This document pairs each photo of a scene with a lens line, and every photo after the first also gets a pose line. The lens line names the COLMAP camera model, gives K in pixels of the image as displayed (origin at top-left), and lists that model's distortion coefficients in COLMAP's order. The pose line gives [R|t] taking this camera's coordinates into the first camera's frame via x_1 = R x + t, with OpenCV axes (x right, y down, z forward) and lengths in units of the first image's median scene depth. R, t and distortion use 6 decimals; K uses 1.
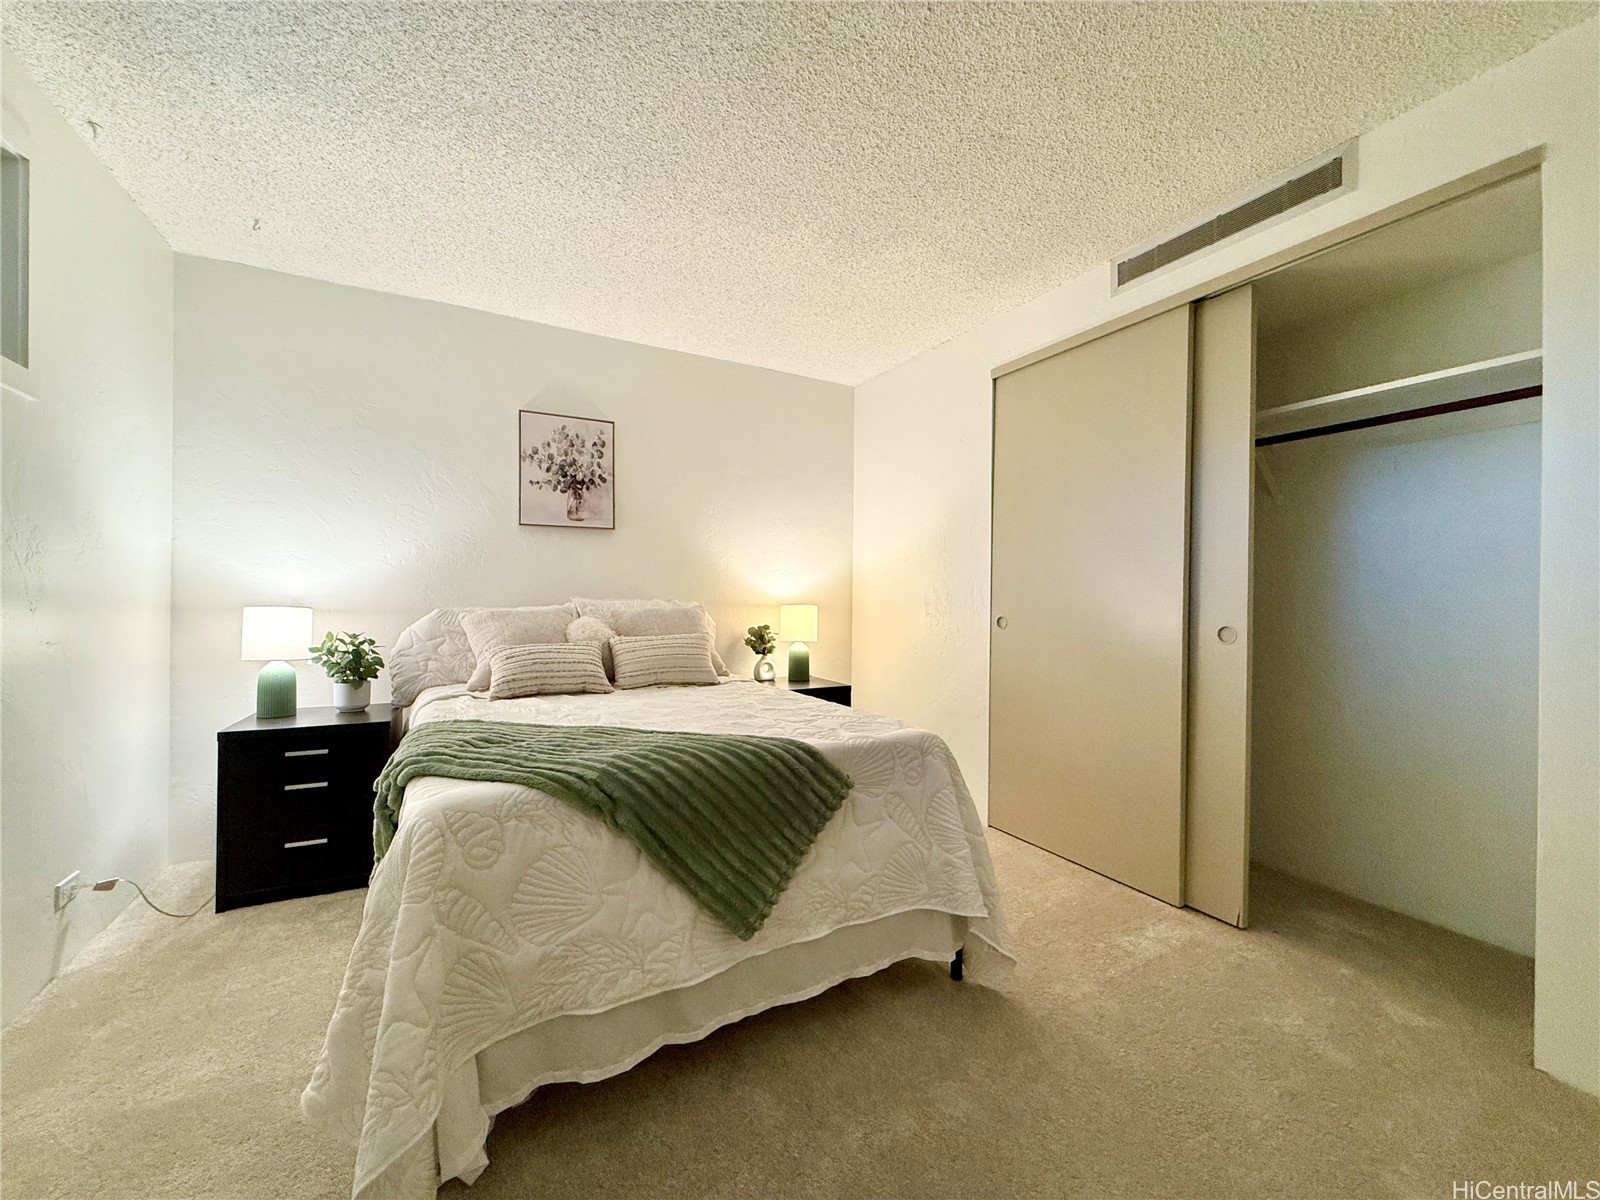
lens RADIAL K [[647.6, 0, 794.2], [0, 647.6, 599.5], [0, 0, 1]] dist [-0.001164, 0.000000]
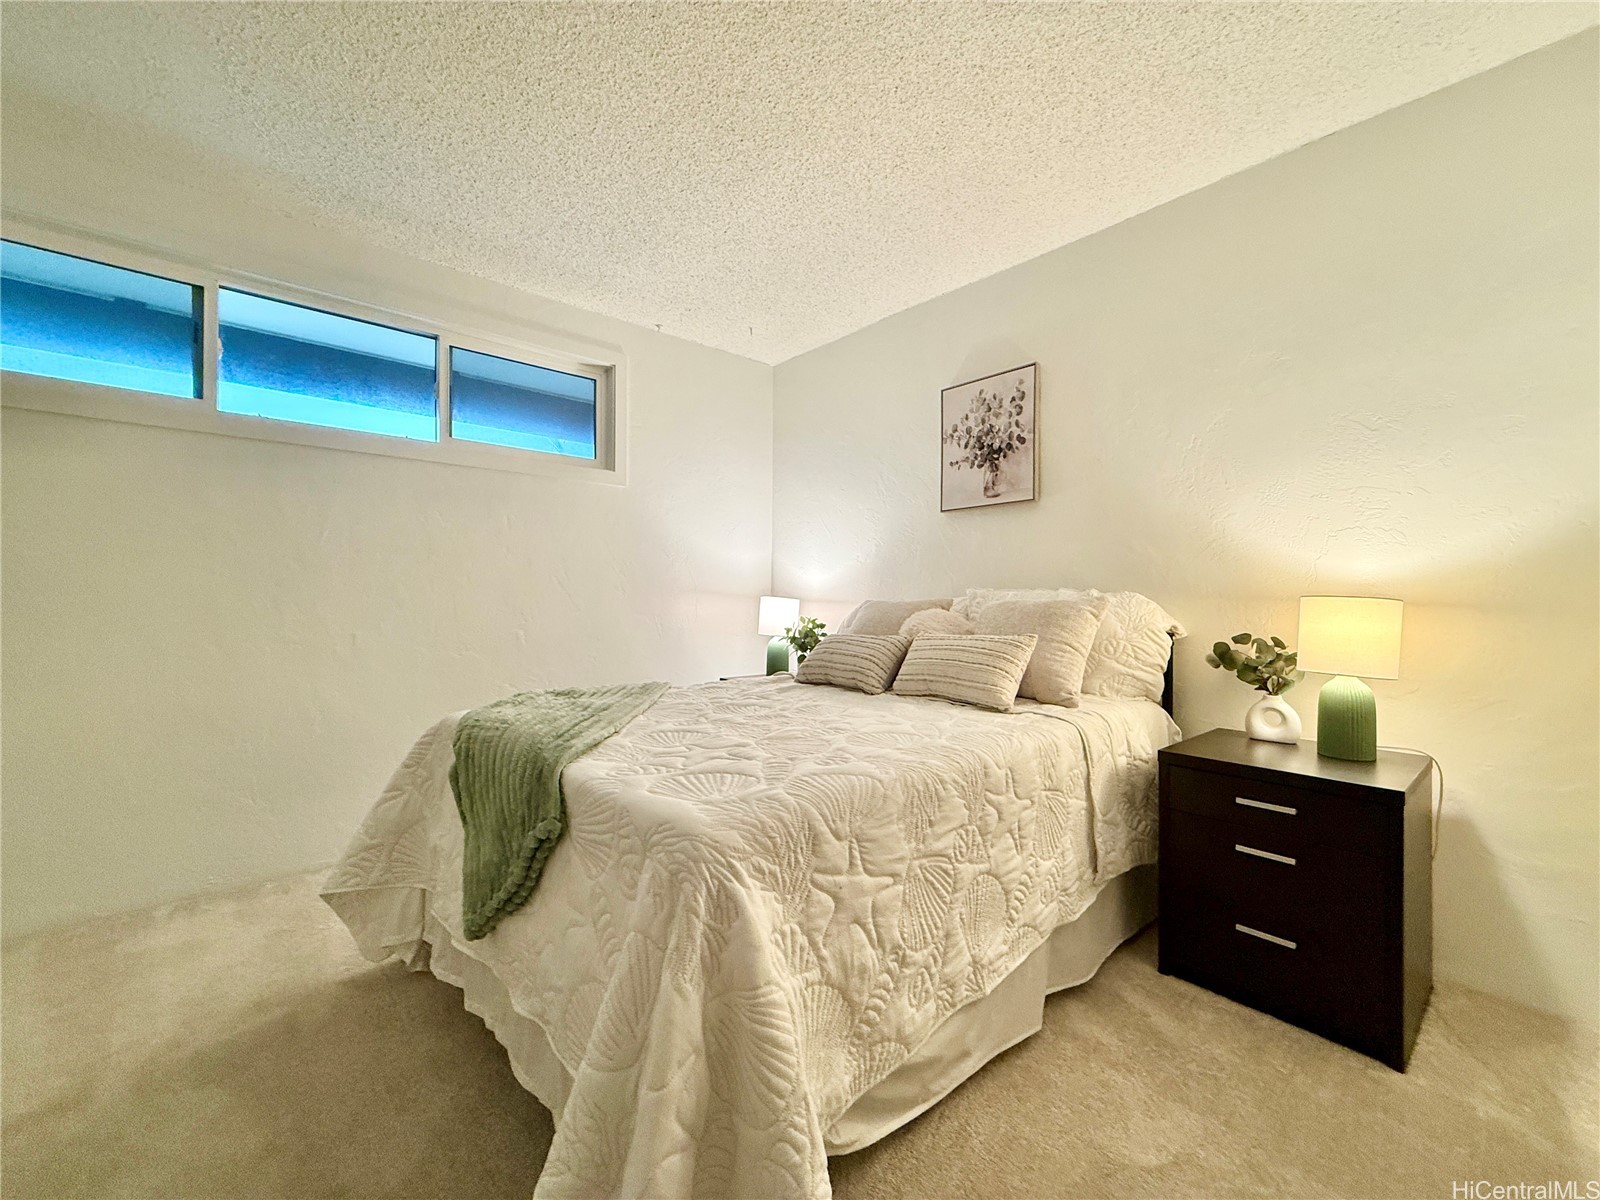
lens RADIAL K [[647.6, 0, 796.5], [0, 647.6, 594.7], [0, 0, 1]] dist [-0.001164, 0.000000]
pose [[0.215045, -0.010542, -0.976547, 0.429426], [-0.012499, 0.999830, -0.013546, 0.019305], [0.976524, 0.015118, 0.214877, 0.573154]]
